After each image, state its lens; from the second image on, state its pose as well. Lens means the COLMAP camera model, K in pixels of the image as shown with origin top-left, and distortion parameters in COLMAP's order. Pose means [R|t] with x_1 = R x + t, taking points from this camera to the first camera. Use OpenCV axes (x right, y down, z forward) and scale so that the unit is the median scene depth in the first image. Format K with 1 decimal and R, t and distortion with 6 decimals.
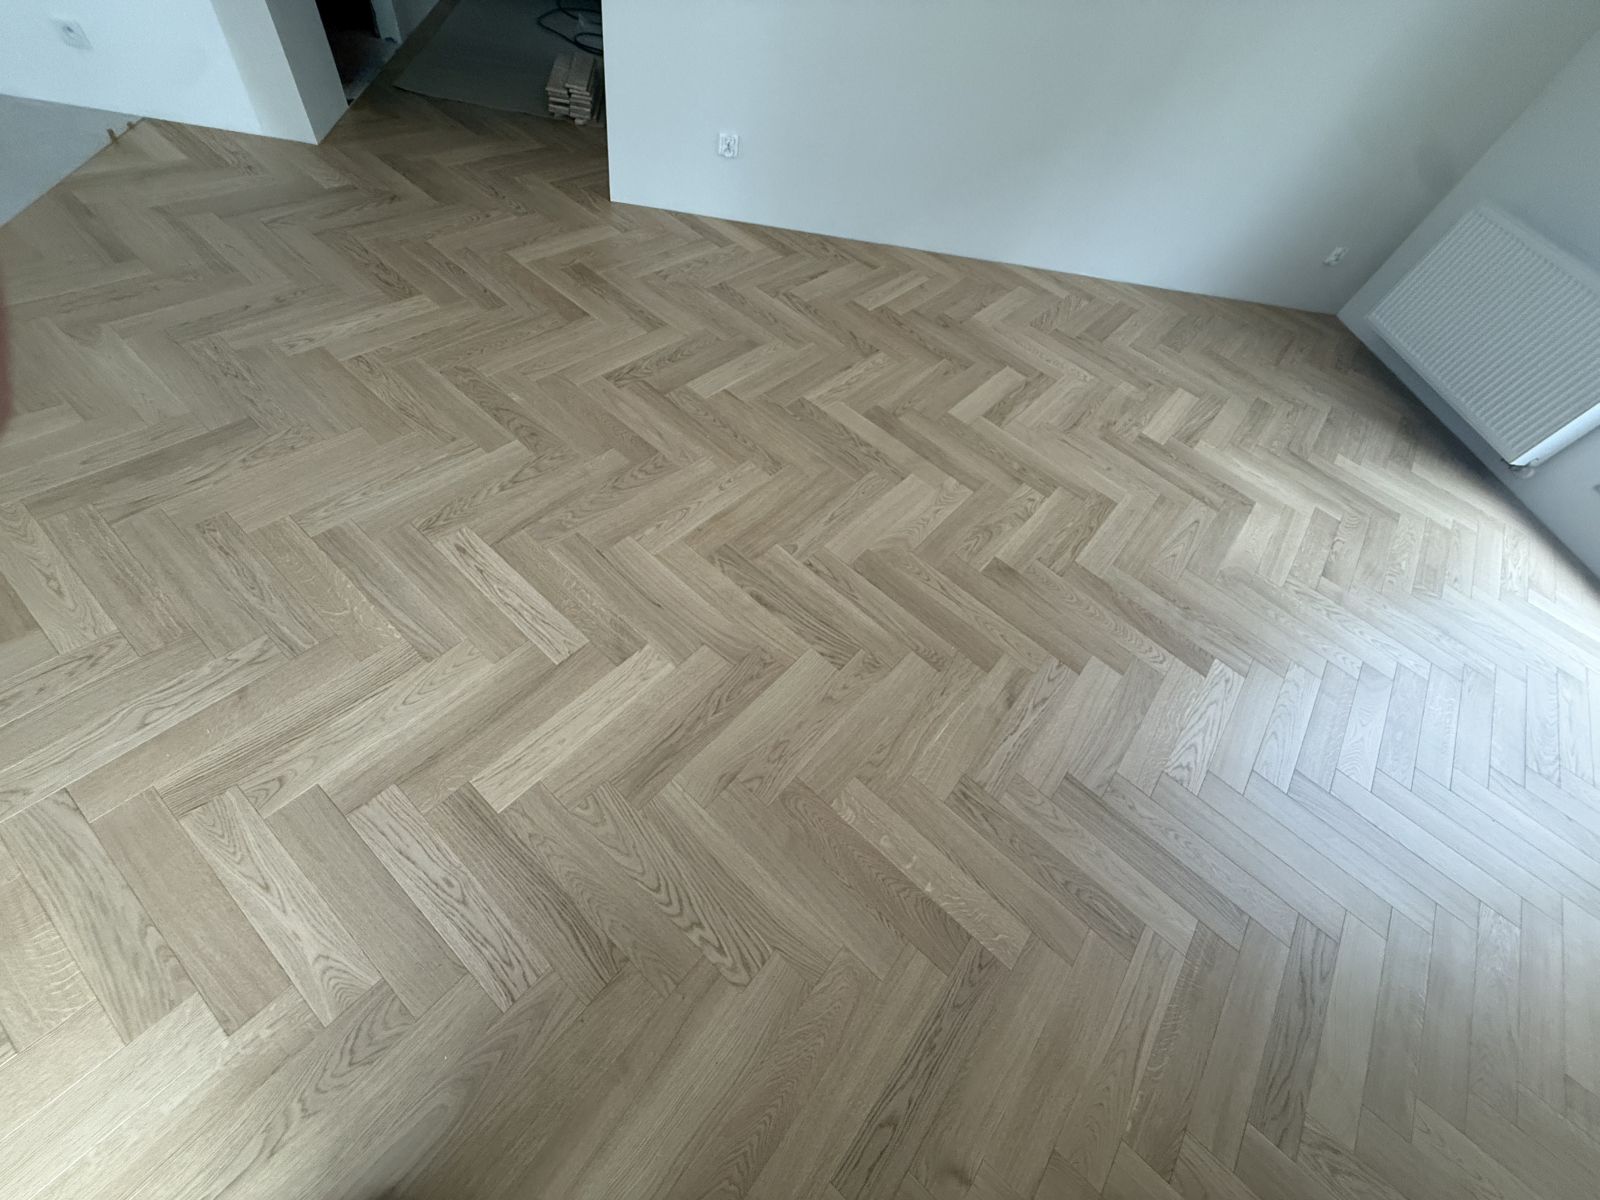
lens RADIAL K [[628.7, 0, 797.7], [0, 628.7, 604.4], [0, 0, 1]] dist [-0.000447, 0.000537]
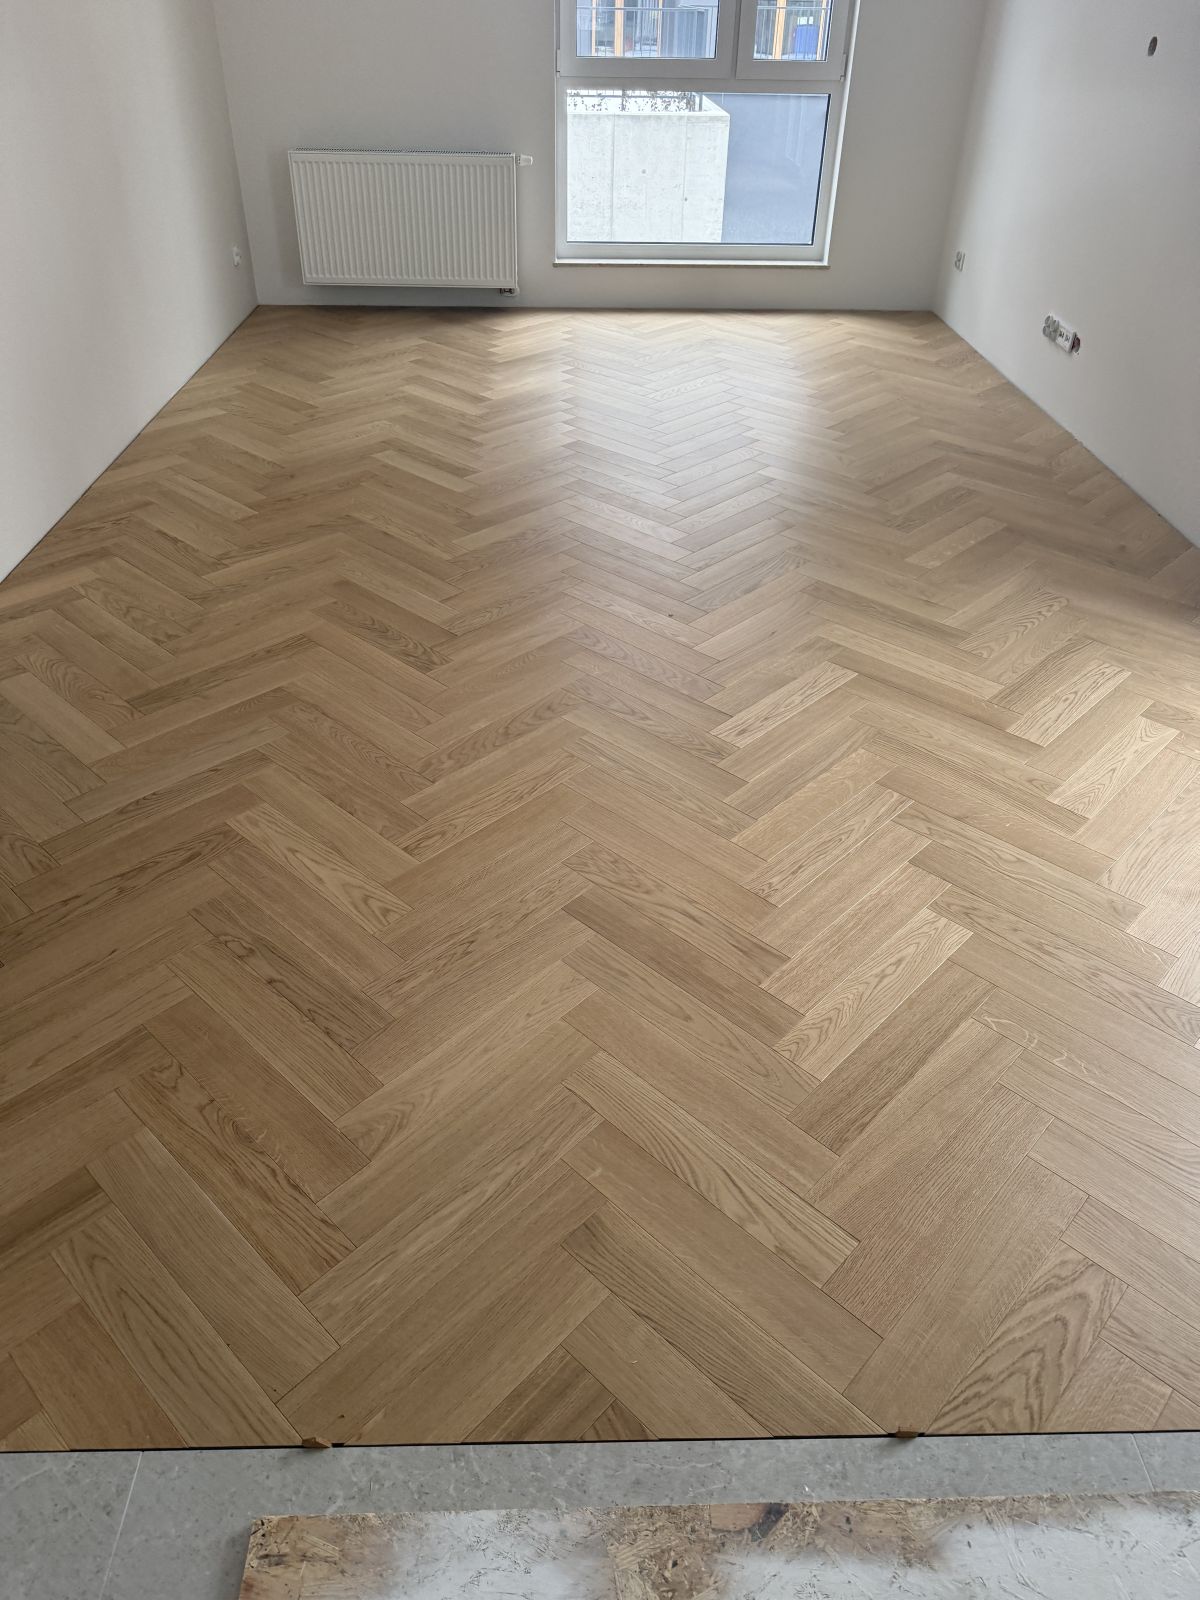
lens RADIAL K [[1121.2, 0, 594.4], [0, 1121.2, 803.0], [0, 0, 1]] dist [0.056992, -0.063864]
pose [[0.058880, -0.724664, 0.686583, -1.586274], [0.813877, 0.433105, 0.387330, -0.772751], [-0.578046, 0.535988, 0.615288, 0.165966]]
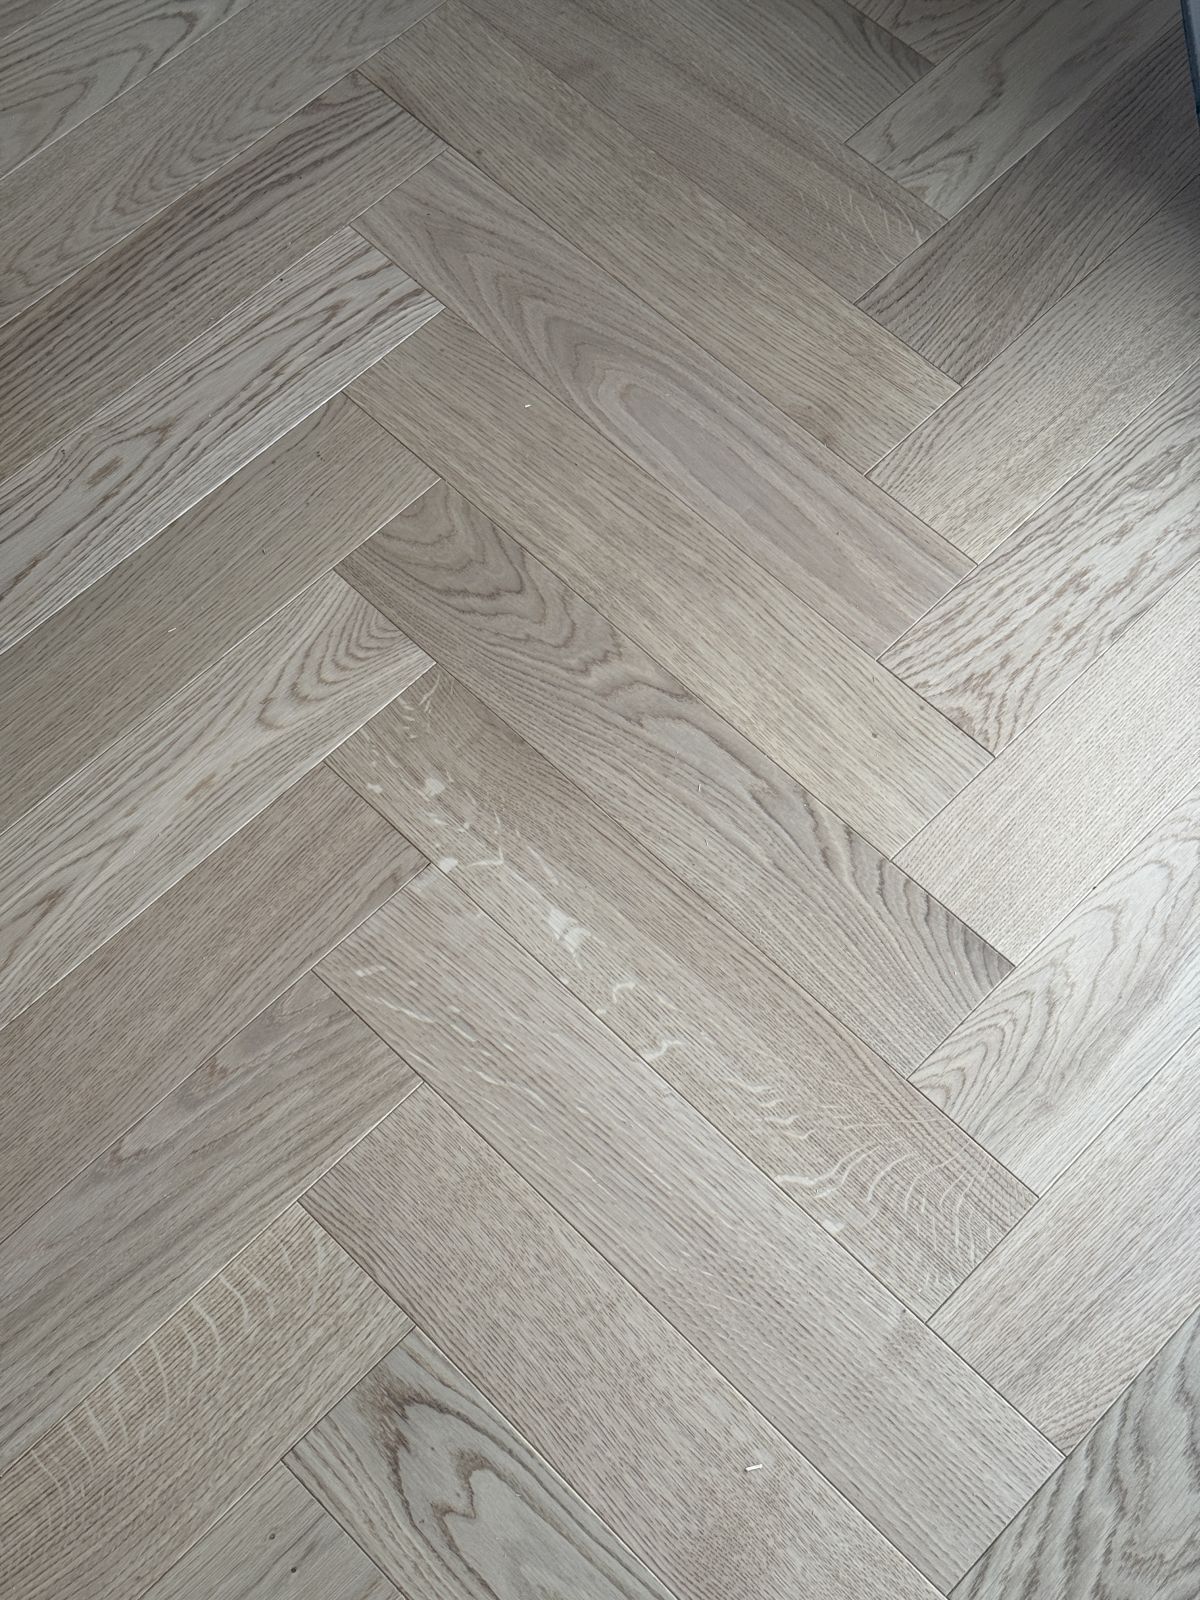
lens RADIAL K [[2230.6, 0, 596.5], [0, 2230.6, 798.5], [0, 0, 1]] dist [0.127810, 0.000000]
pose [[0.073511, -0.961625, 0.264336, -0.694994], [0.820314, 0.209041, 0.532341, 0.031073], [-0.567170, 0.177706, 0.804201, -0.073542]]
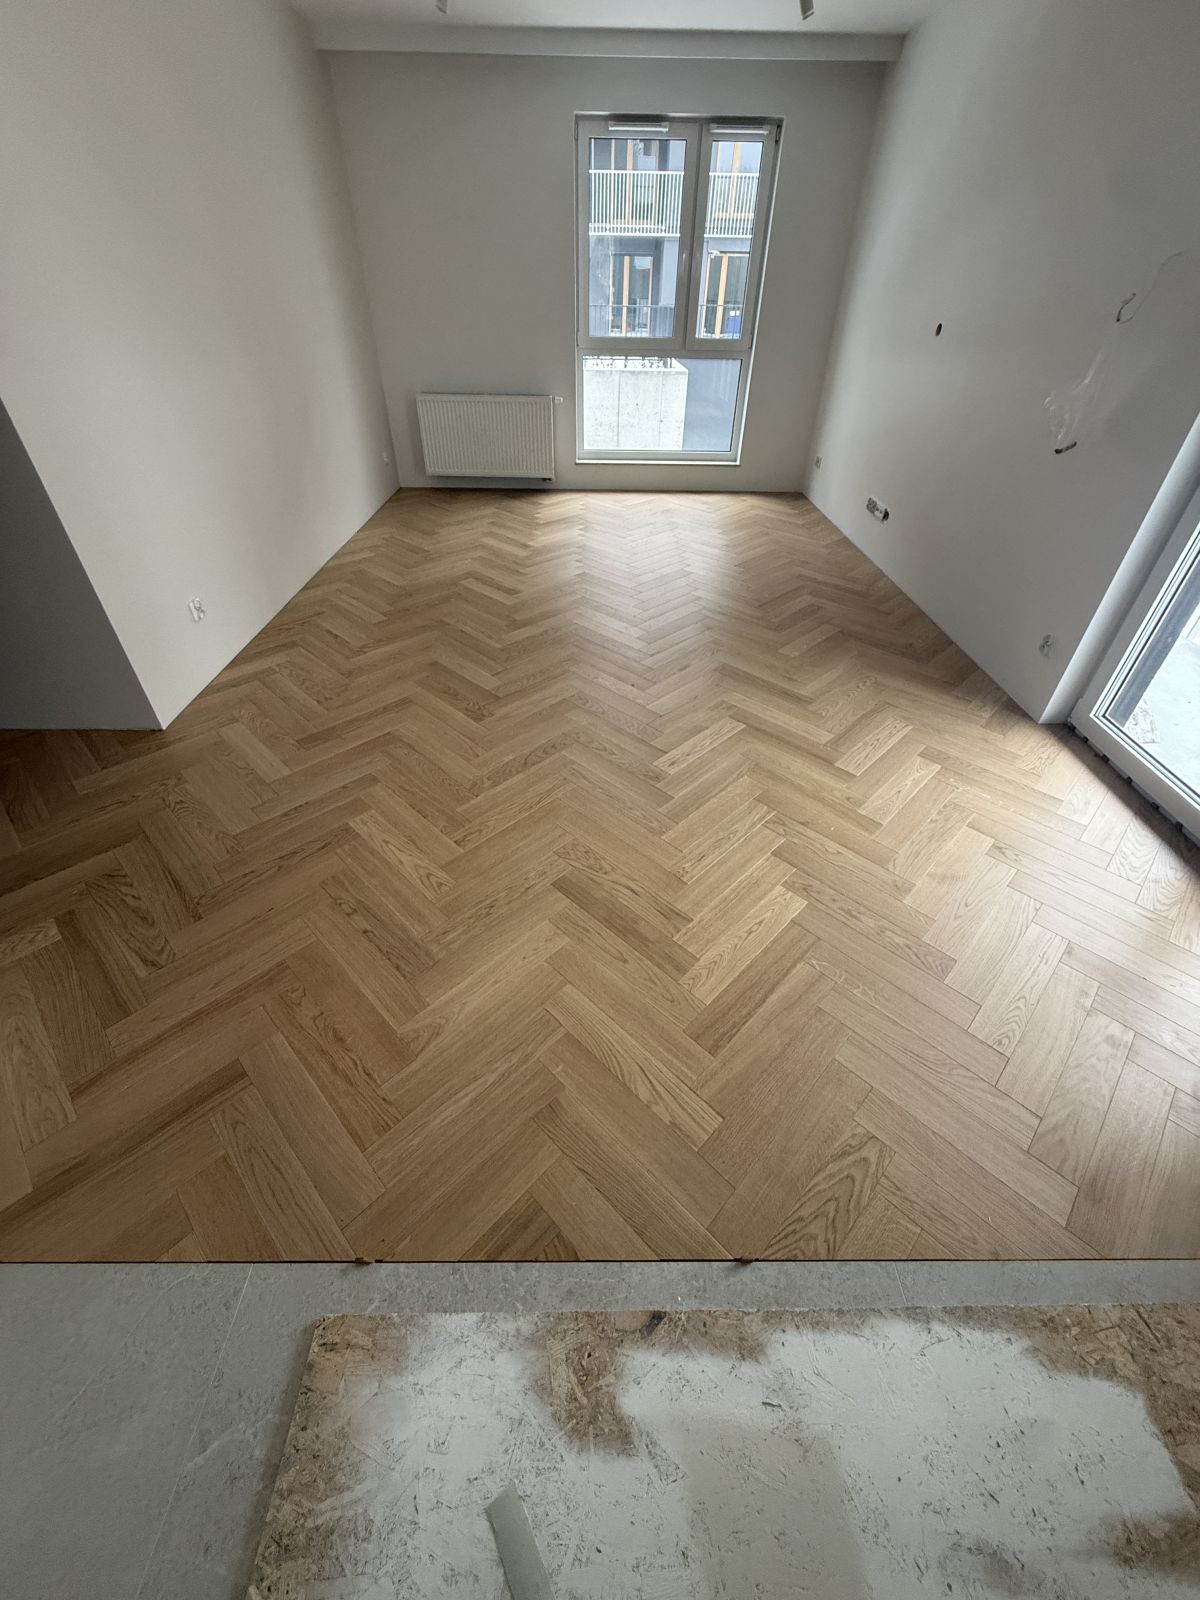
lens RADIAL K [[628.7, 0, 601.3], [0, 628.7, 805.1], [0, 0, 1]] dist [-0.000447, 0.000537]
pose [[0.074885, -0.763279, 0.641715, -1.426944], [0.814949, 0.417700, 0.401728, -0.704554], [-0.574675, 0.492881, 0.653313, 0.169291]]
